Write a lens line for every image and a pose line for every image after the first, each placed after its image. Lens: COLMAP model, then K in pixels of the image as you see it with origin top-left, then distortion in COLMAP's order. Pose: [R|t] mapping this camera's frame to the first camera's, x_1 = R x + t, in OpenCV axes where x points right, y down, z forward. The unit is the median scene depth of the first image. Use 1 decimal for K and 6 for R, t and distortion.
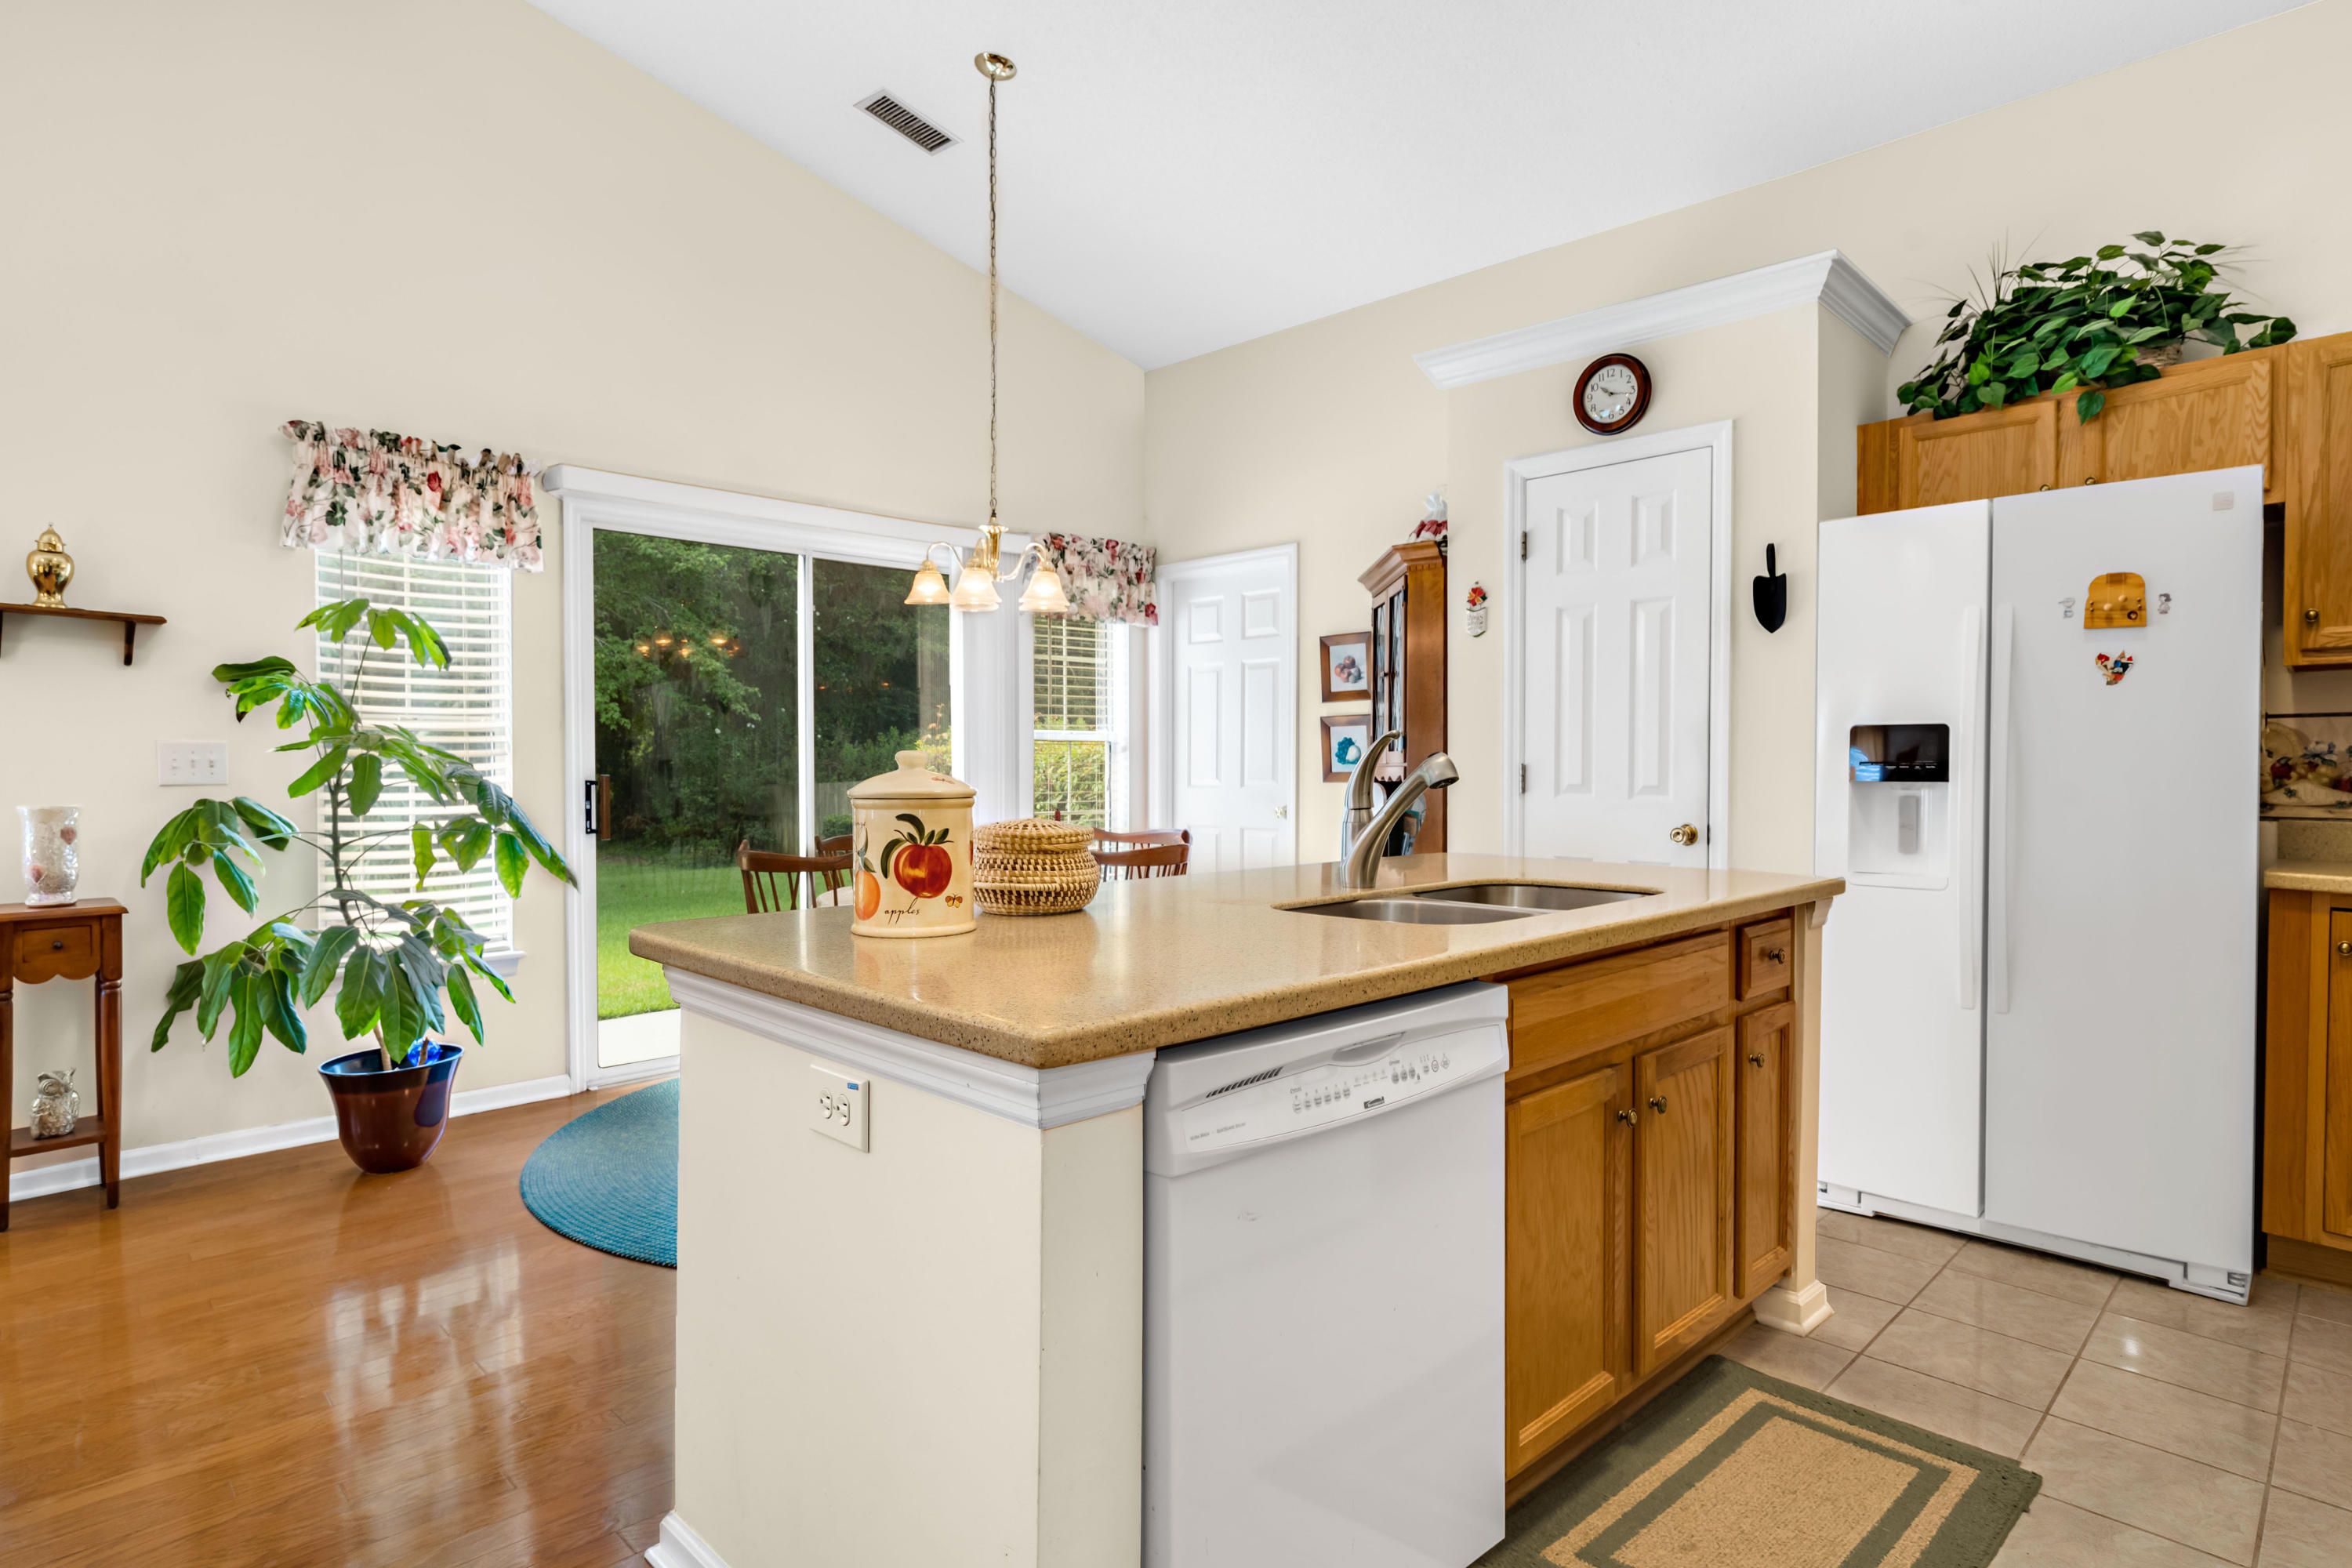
lens RADIAL K [[1232.2, 0, 1121.3], [0, 1232.2, 765.7], [0, 0, 1]] dist [-0.030134, 0.010599]
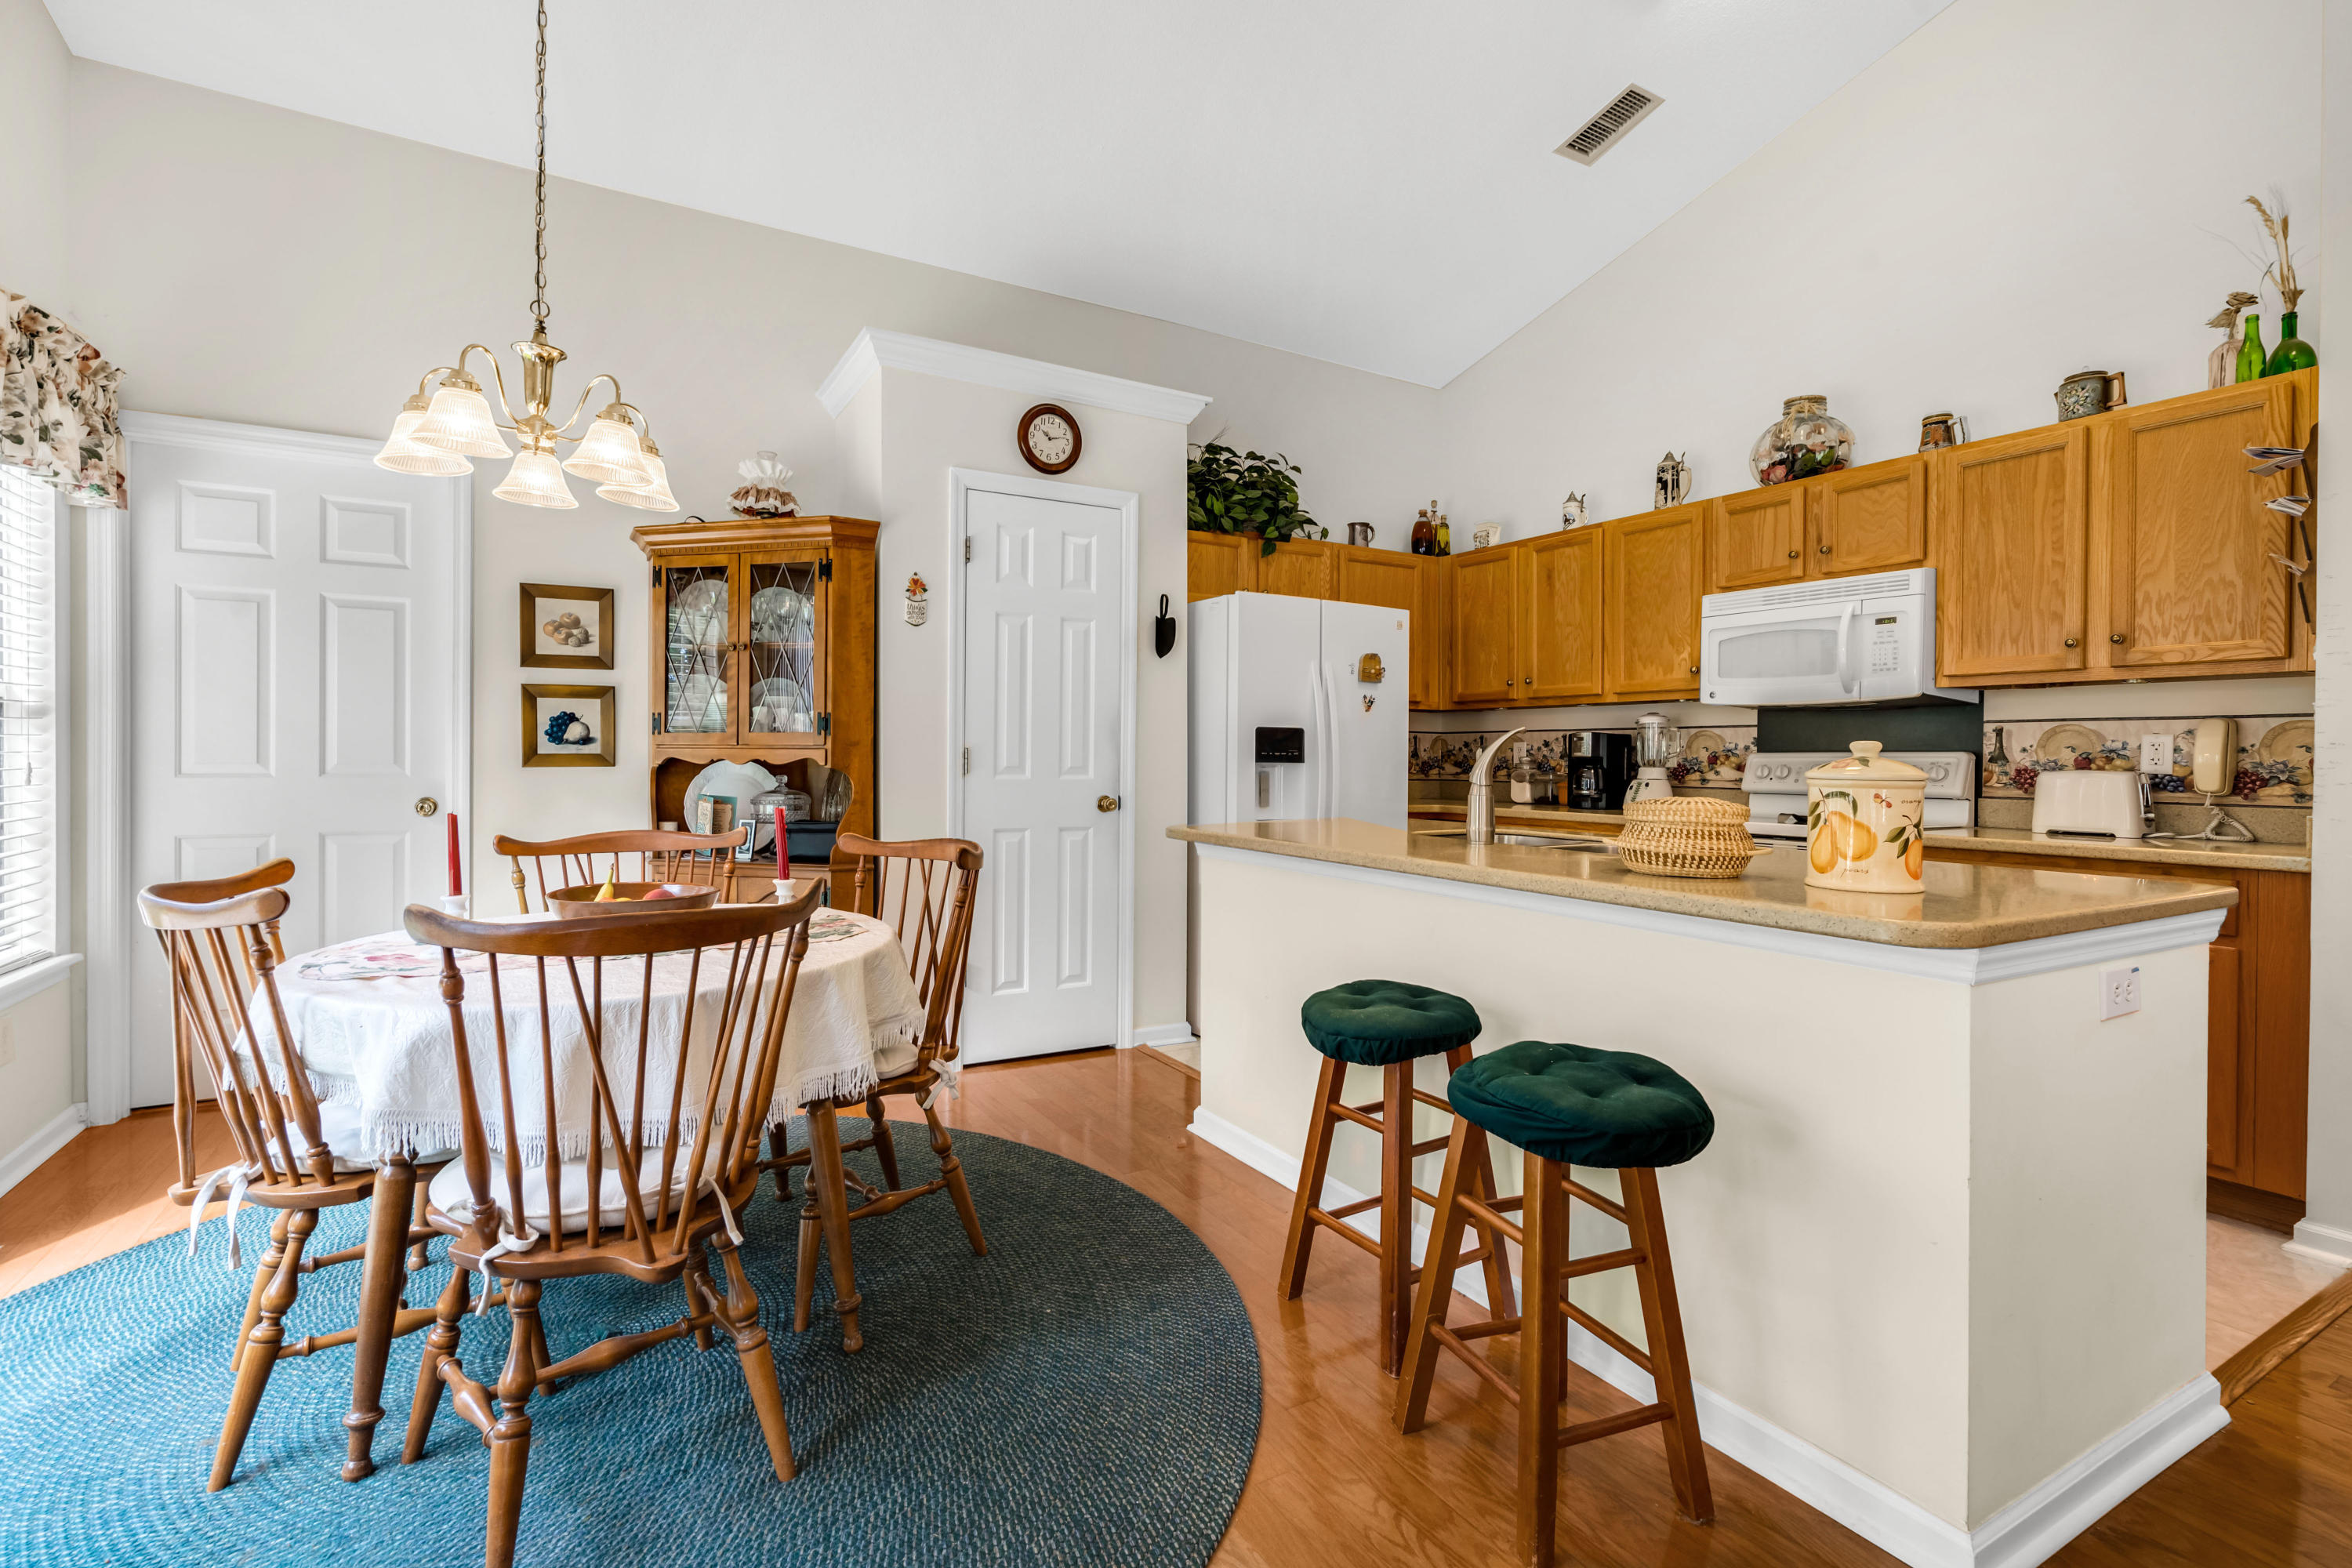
lens RADIAL K [[1080.9, 0, 1177.0], [0, 1080.9, 778.6], [0, 0, 1]] dist [-0.001617, 0.001754]
pose [[0.228855, -0.014155, 0.973358, -0.575111], [-0.008618, 0.999826, 0.016566, 0.007279], [-0.973422, -0.012180, 0.228693, 0.588797]]
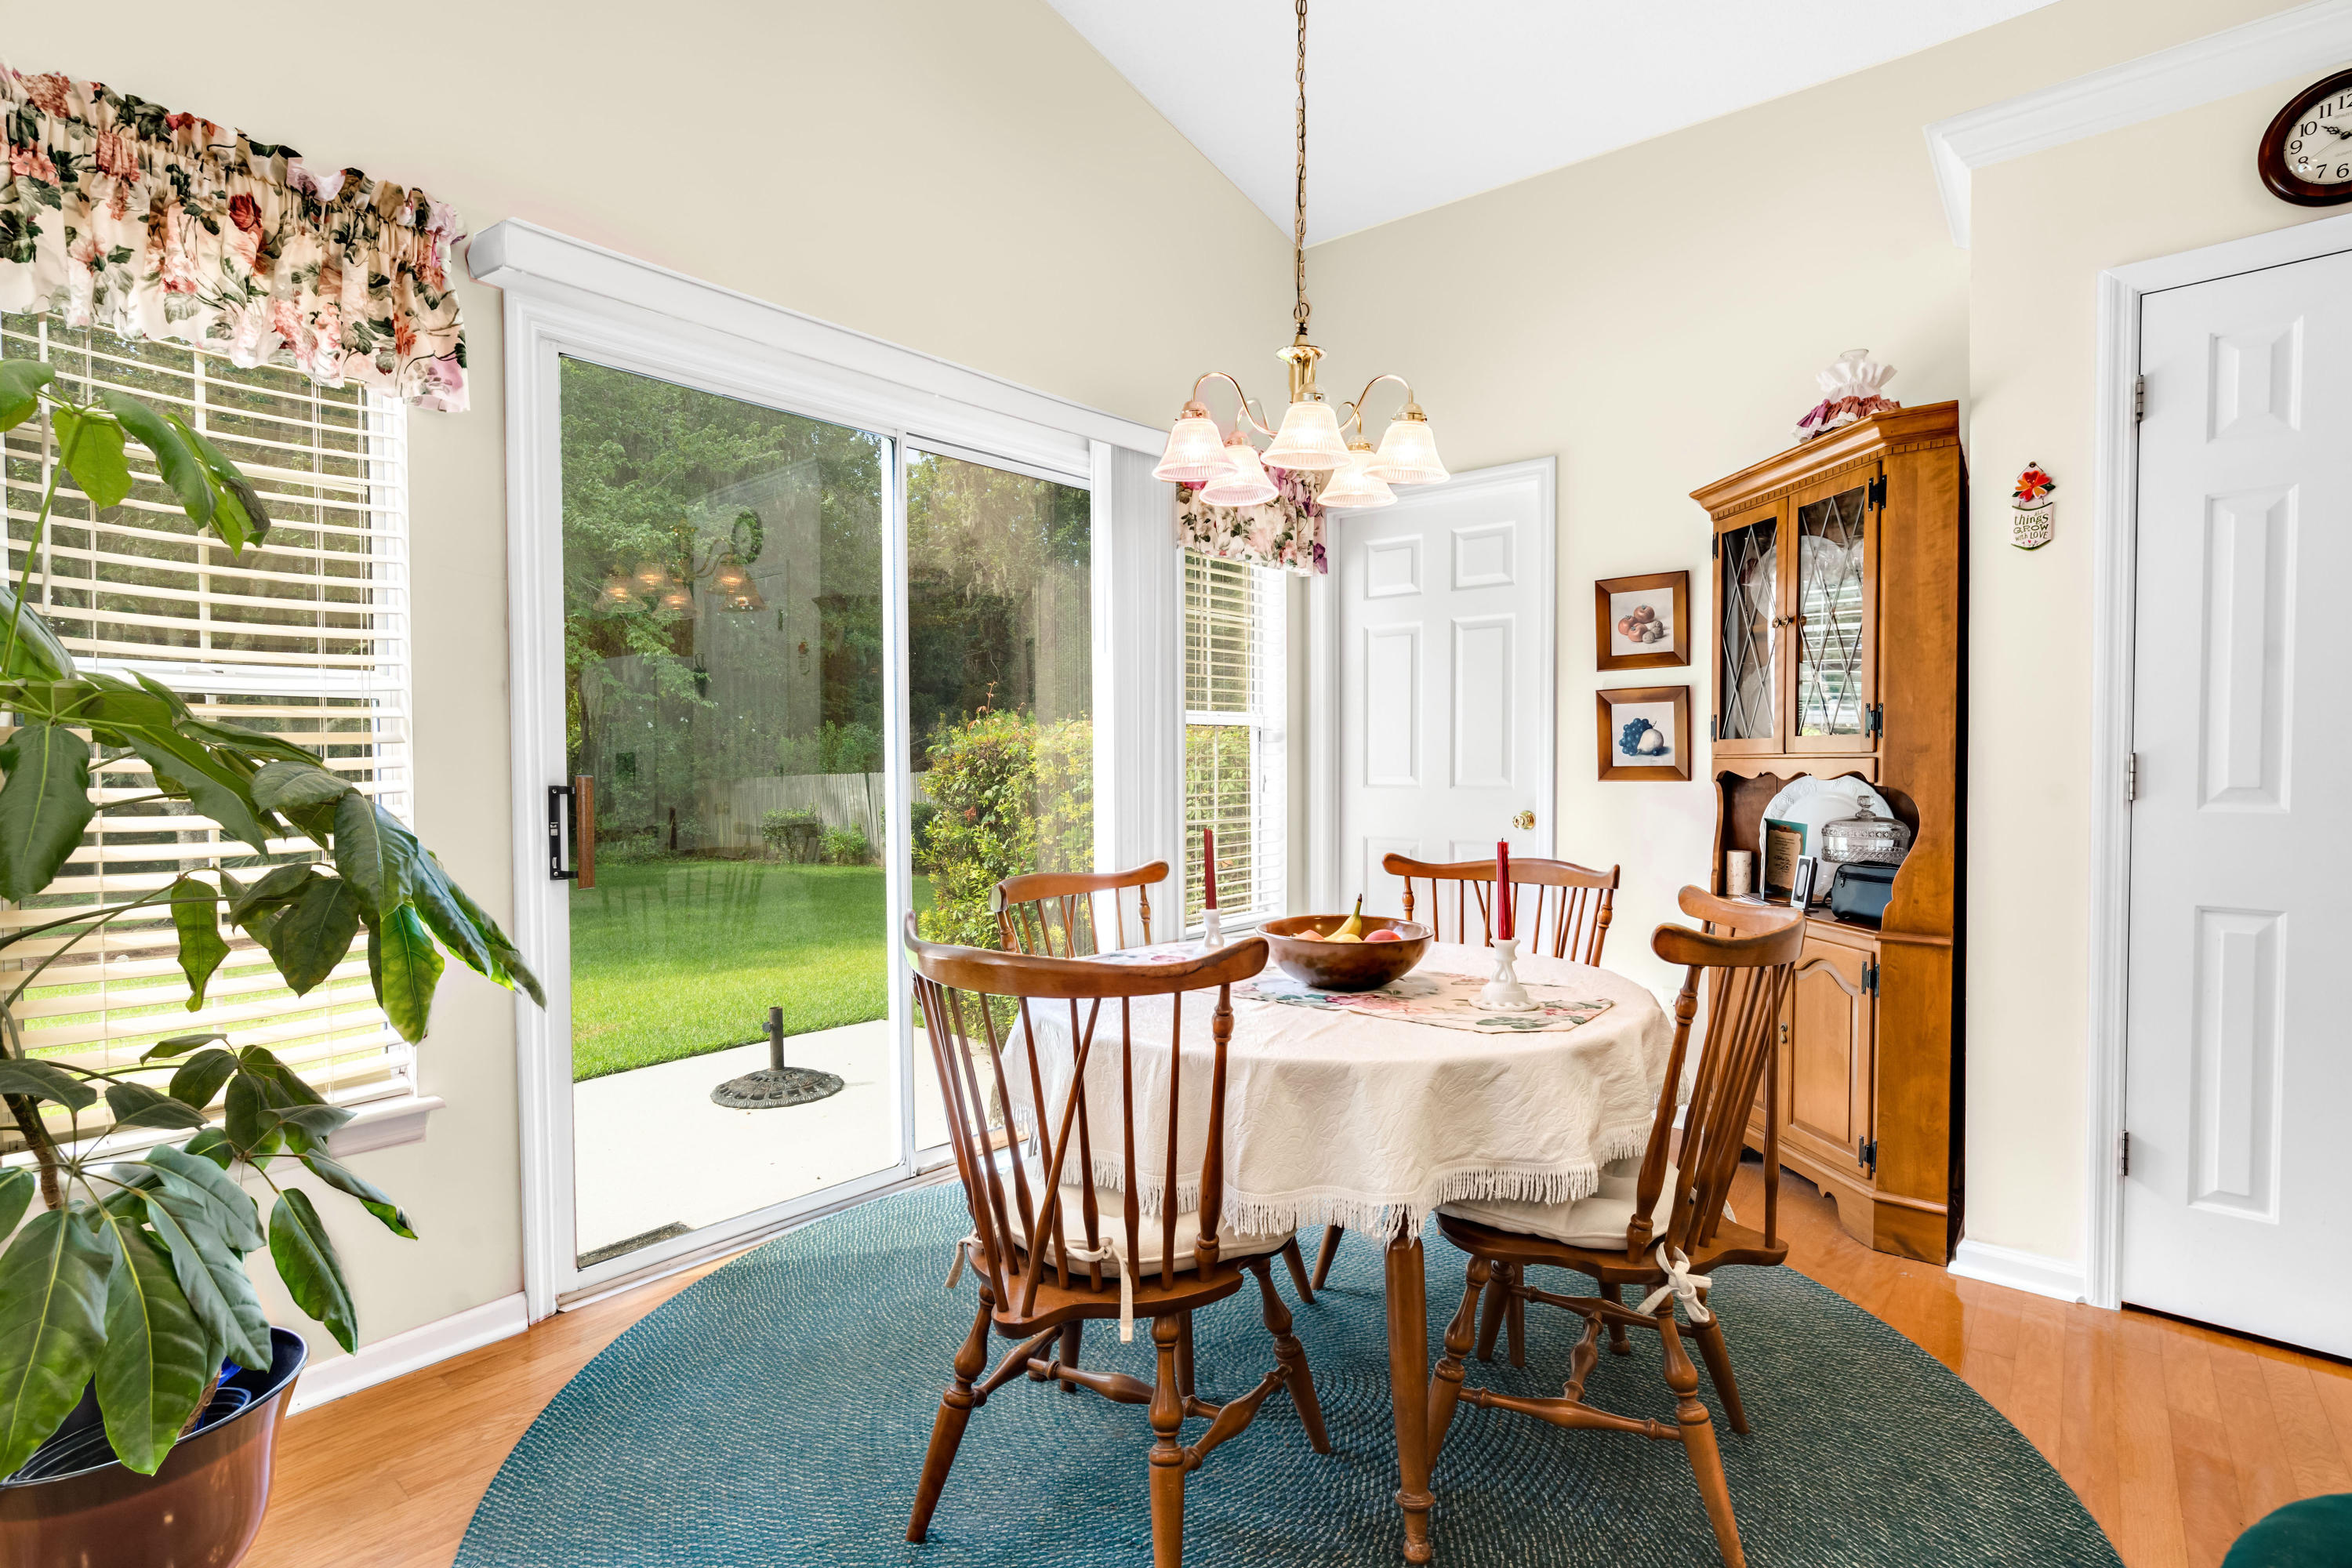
lens RADIAL K [[1163.7, 0, 1151.5], [0, 1163.7, 777.9], [0, 0, 1]] dist [-0.015406, 0.003670]
pose [[0.995583, -0.003462, 0.093818, -0.223376], [0.001960, 0.999869, 0.016088, -0.000388], [-0.093861, -0.015833, 0.995459, 0.466231]]
